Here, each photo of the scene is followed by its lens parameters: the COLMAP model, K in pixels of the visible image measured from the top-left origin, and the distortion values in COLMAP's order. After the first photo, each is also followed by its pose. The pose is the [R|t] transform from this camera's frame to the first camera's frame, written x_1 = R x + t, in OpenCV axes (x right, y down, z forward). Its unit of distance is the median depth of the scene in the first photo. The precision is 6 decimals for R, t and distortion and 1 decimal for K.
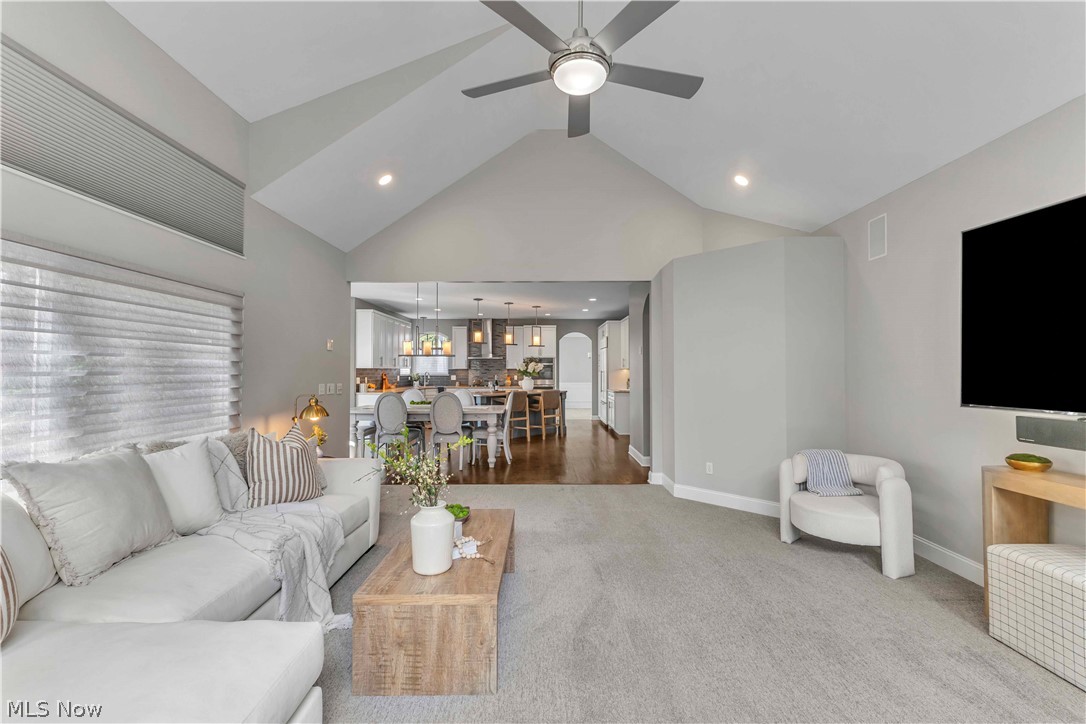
lens RADIAL K [[467.9, 0, 548.9], [0, 467.9, 365.6], [0, 0, 1]] dist [0.009839, -0.002207]
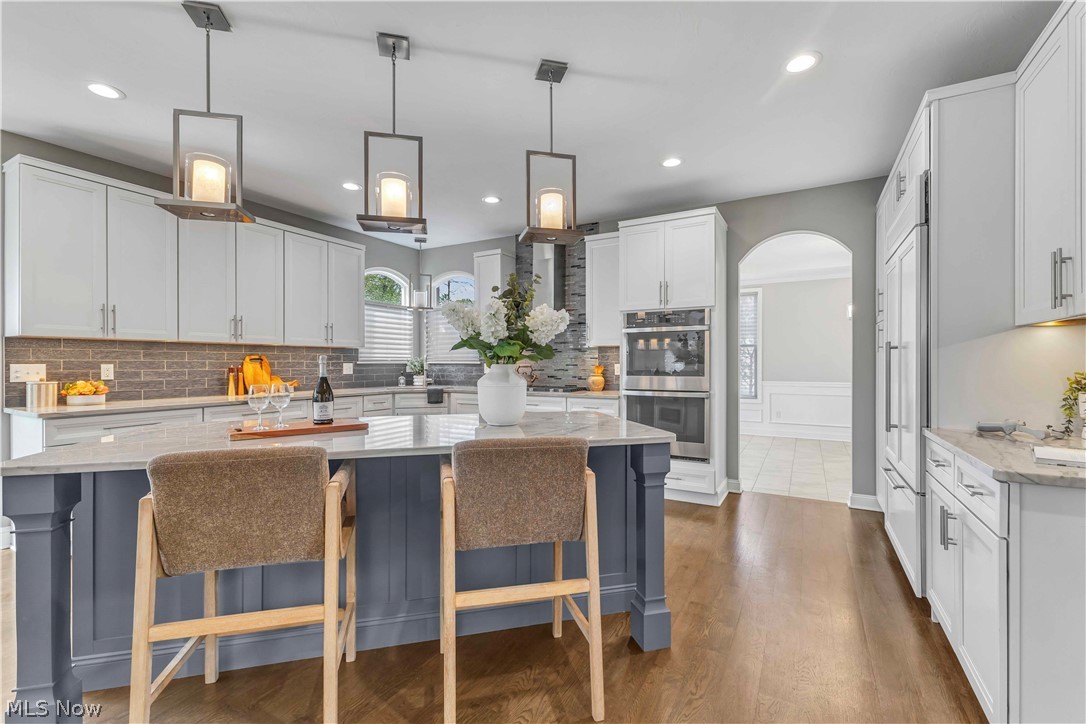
lens RADIAL K [[467.9, 0, 543.6], [0, 467.9, 364.4], [0, 0, 1]] dist [0.009839, -0.002207]
pose [[0.864237, 0.000052, -0.503084, 0.075606], [0.006855, 0.999906, 0.011881, 0.017892], [0.503037, -0.013716, 0.864156, 0.663724]]
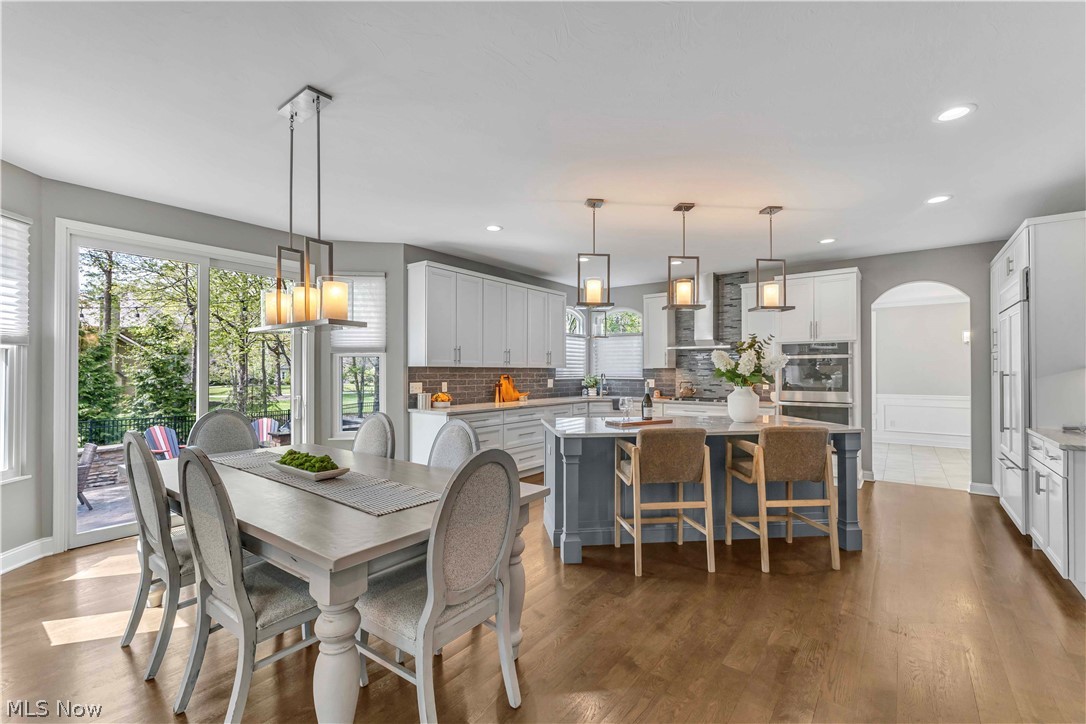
lens RADIAL K [[467.9, 0, 545.9], [0, 467.9, 368.6], [0, 0, 1]] dist [0.009839, -0.002207]
pose [[0.786849, -0.005754, -0.617118, 0.057315], [0.007661, 0.999971, 0.000444, 0.006599], [0.617098, -0.005077, 0.786870, 0.480709]]
